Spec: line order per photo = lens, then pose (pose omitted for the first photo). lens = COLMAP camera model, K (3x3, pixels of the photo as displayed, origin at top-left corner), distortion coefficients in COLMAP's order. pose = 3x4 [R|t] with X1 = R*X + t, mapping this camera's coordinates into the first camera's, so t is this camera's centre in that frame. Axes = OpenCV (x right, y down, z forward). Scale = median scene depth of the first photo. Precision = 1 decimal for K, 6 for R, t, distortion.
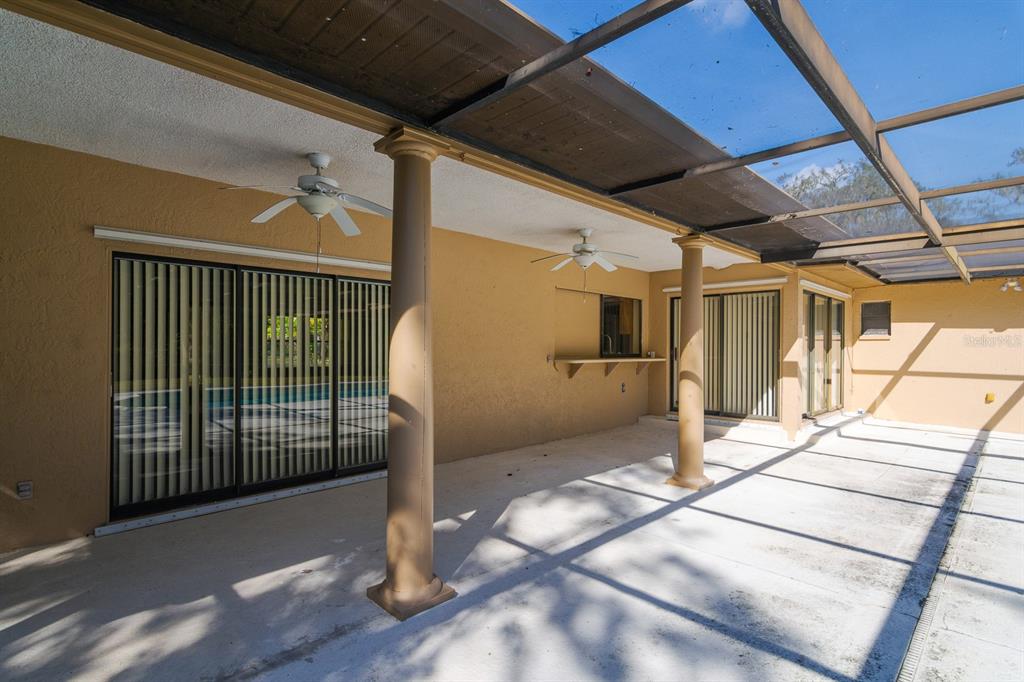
lens RADIAL K [[507.0, 0, 509.8], [0, 507.0, 343.7], [0, 0, 1]] dist [0.003959, 0.000615]
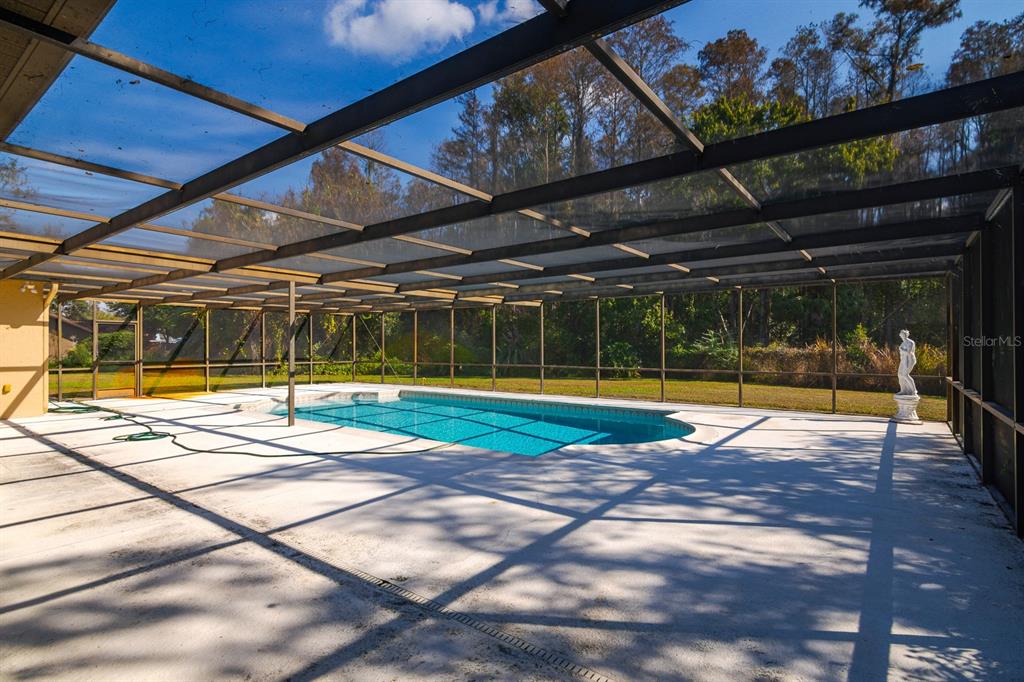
lens RADIAL K [[507.0, 0, 510.5], [0, 507.0, 341.3], [0, 0, 1]] dist [0.003959, 0.000615]
pose [[-0.149600, 0.000331, 0.988747, -0.815623], [-0.001128, 0.999999, -0.000505, 0.012657], [-0.988746, -0.001191, -0.149599, 0.289475]]
